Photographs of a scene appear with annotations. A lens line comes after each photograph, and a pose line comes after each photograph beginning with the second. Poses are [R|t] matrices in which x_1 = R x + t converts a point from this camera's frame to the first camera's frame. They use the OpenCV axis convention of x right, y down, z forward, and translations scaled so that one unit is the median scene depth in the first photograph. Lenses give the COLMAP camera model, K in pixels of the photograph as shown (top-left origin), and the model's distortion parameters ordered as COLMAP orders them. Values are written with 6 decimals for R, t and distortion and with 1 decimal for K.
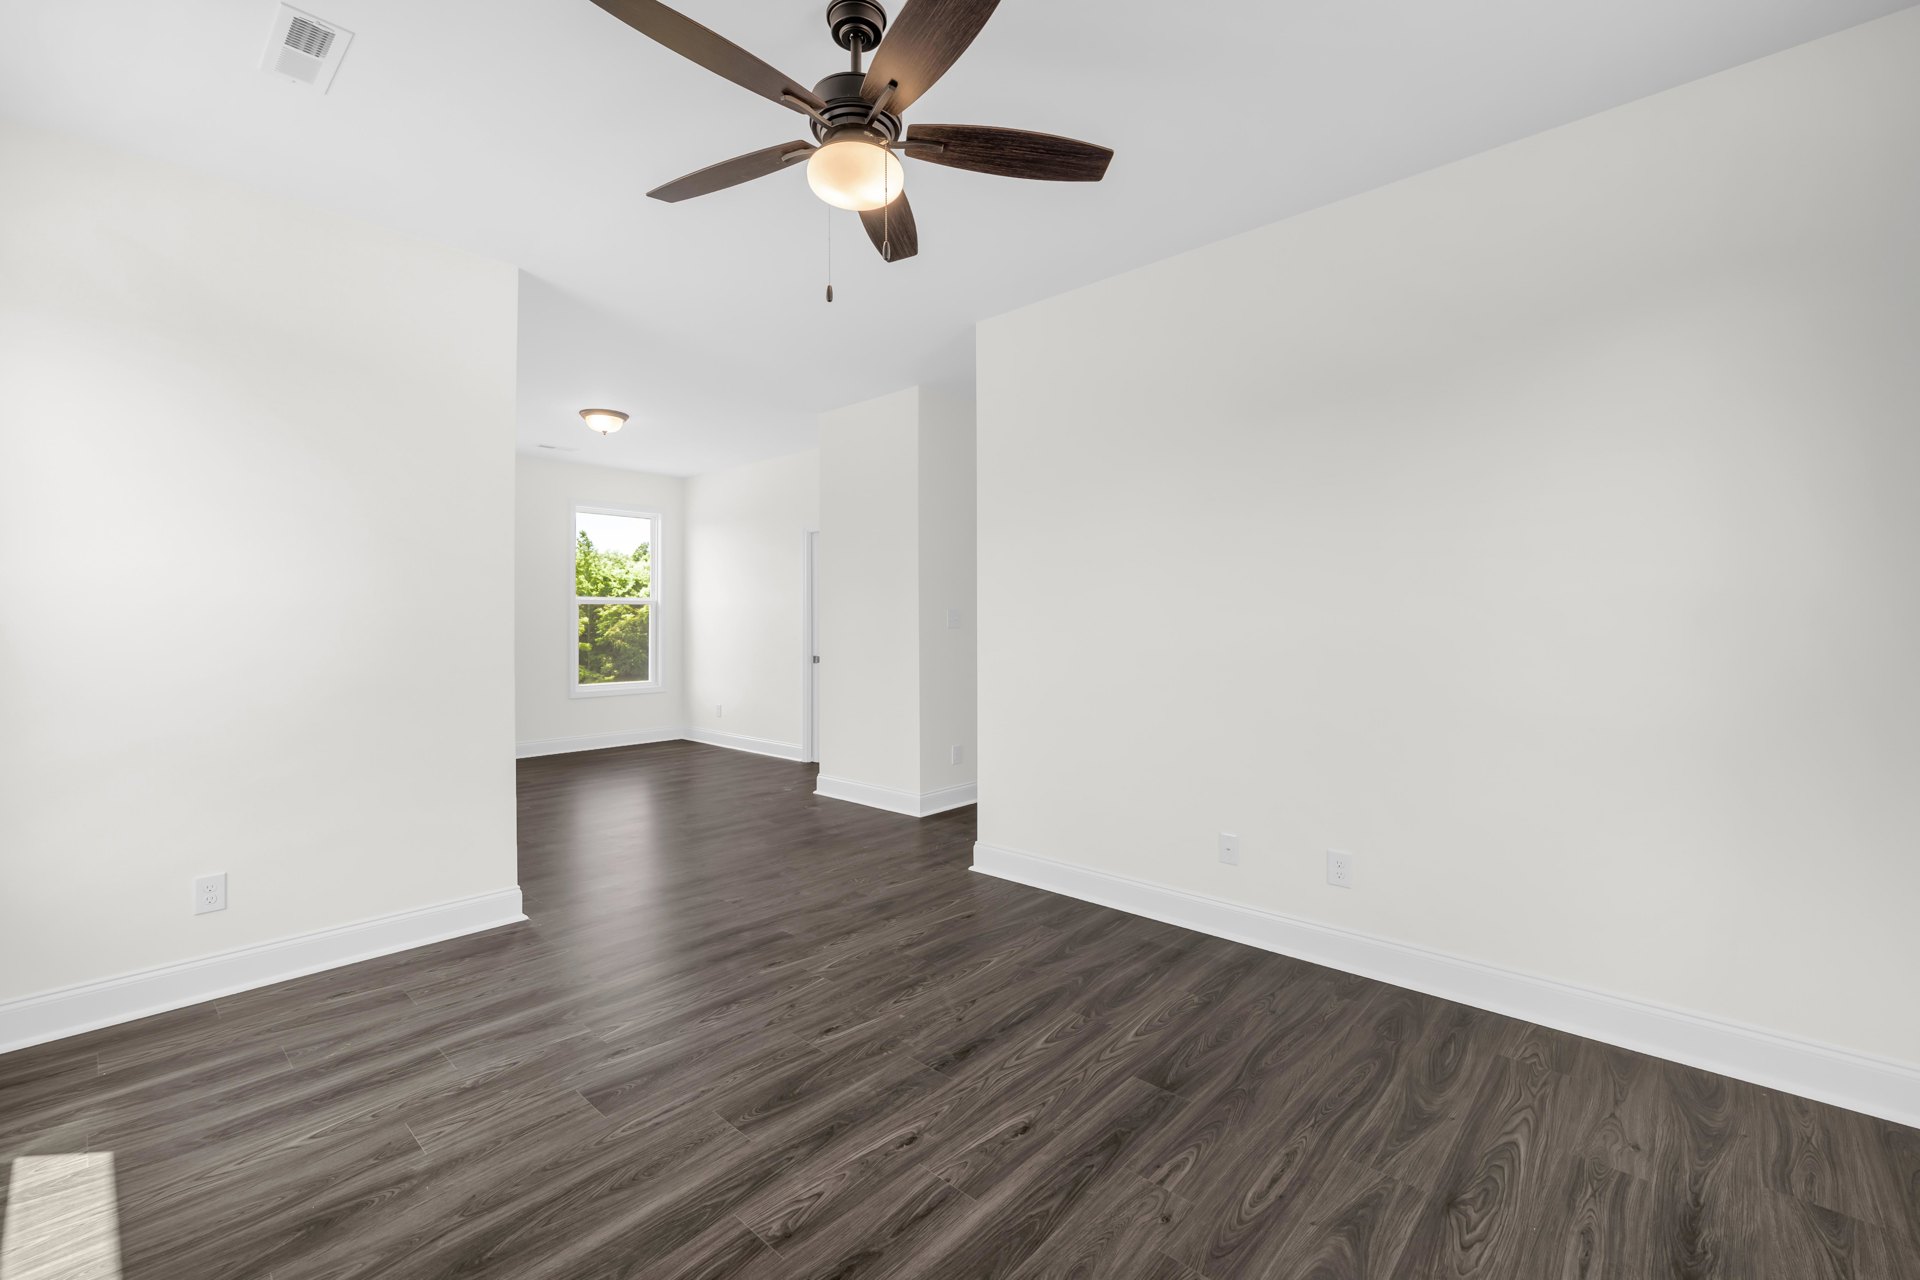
lens RADIAL K [[821.9, 0, 944.2], [0, 821.9, 635.4], [0, 0, 1]] dist [0.000918, -0.000086]
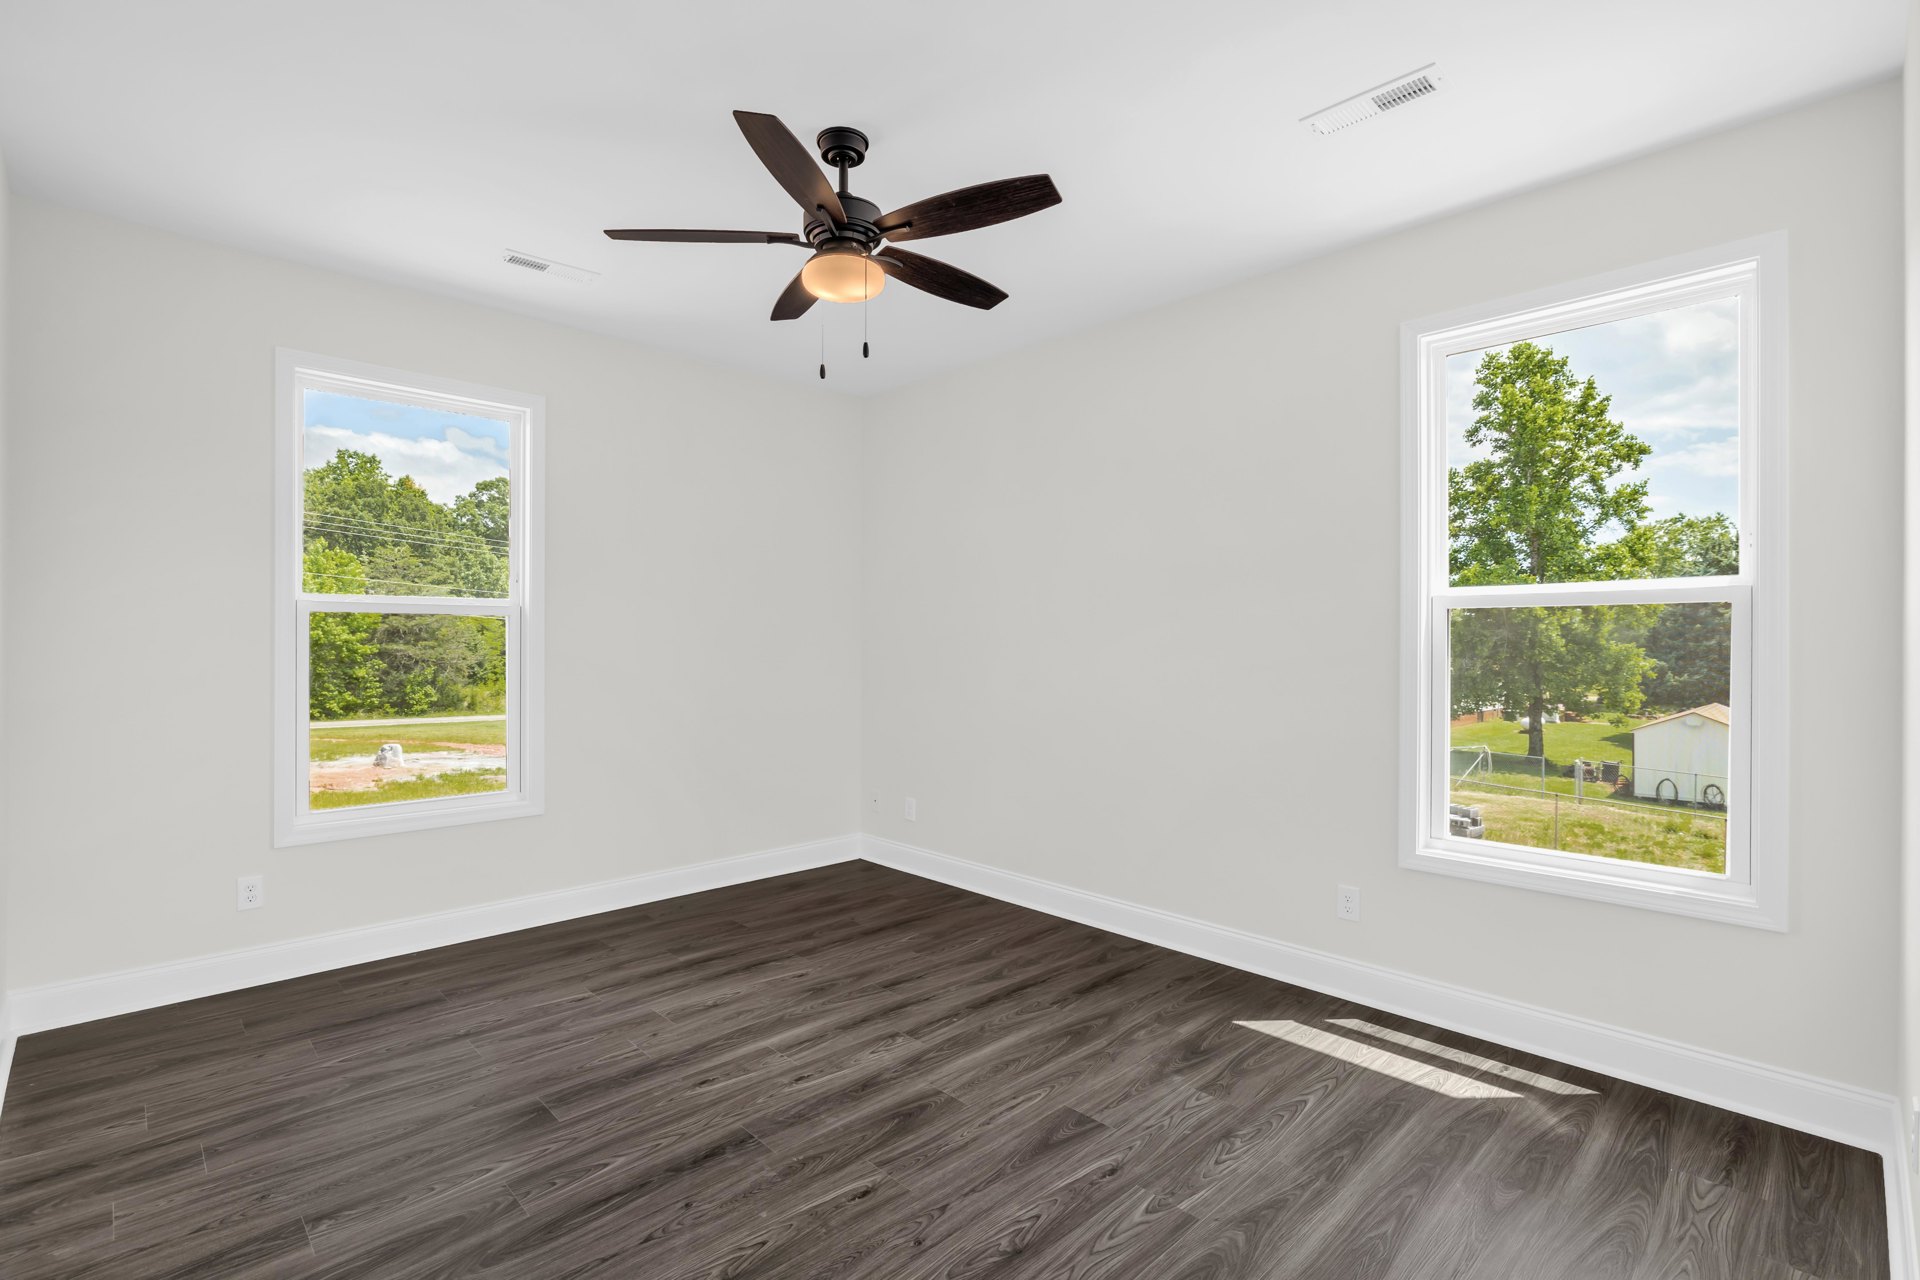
lens RADIAL K [[821.9, 0, 944.2], [0, 821.9, 635.4], [0, 0, 1]] dist [0.000918, -0.000086]
pose [[-0.998712, -0.000327, 0.050733, -0.292606], [0.000253, 0.999935, 0.011433, -0.061749], [-0.050733, 0.011431, -0.998647, 2.027954]]
